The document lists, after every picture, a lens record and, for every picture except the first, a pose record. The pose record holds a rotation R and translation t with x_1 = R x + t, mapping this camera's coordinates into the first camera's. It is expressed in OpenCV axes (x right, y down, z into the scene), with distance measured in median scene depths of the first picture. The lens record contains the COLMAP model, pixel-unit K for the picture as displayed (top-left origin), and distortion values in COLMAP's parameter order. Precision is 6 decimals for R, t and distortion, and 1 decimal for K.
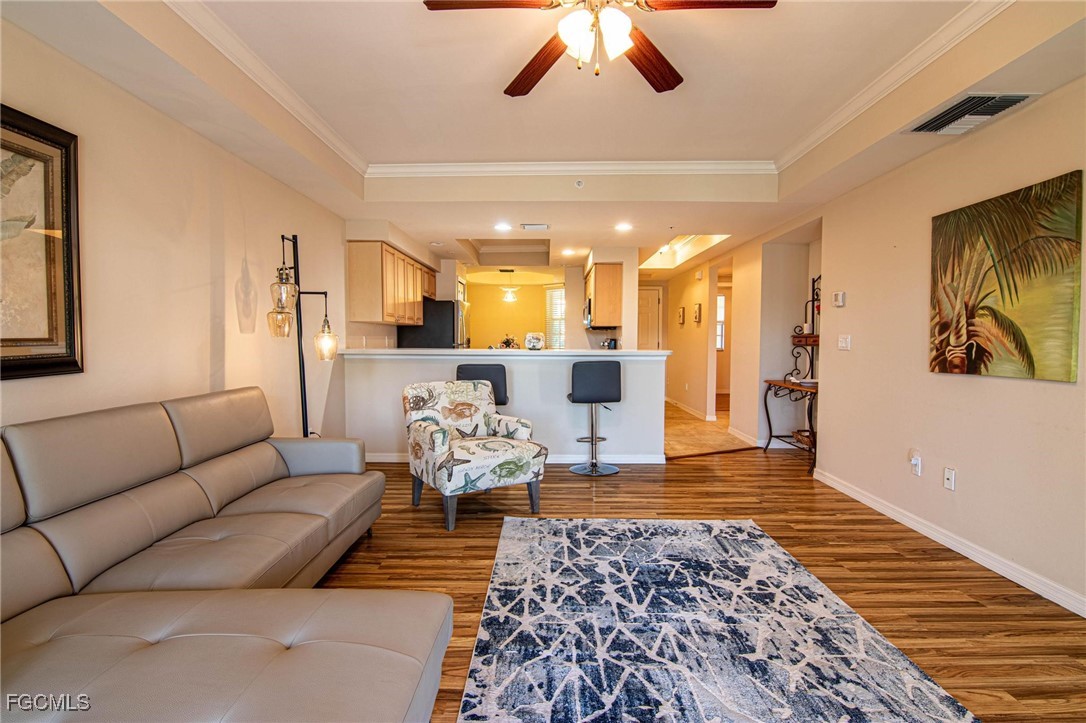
lens RADIAL K [[554.2, 0, 540.2], [0, 554.2, 366.4], [0, 0, 1]] dist [-0.003729, -0.006171]
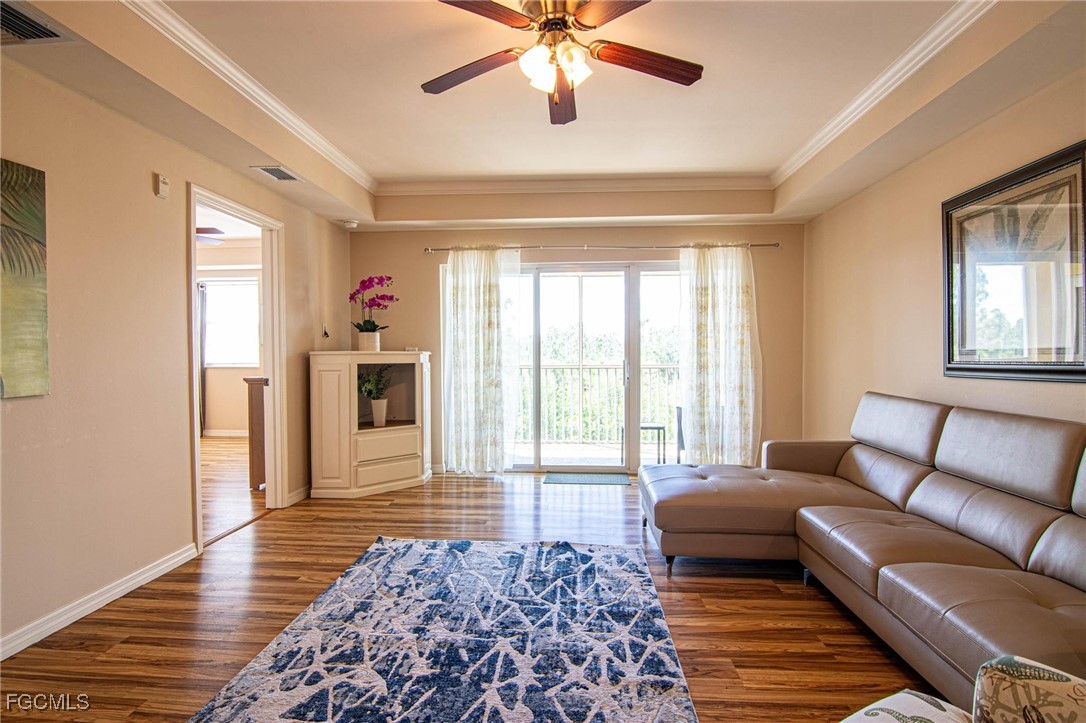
lens RADIAL K [[554.2, 0, 539.0], [0, 554.2, 356.9], [0, 0, 1]] dist [-0.003729, -0.006171]
pose [[-0.998374, 0.000872, 0.056991, 0.066698], [0.004153, 0.998338, 0.057479, -0.086919], [-0.056846, 0.057622, -0.996719, 1.885542]]
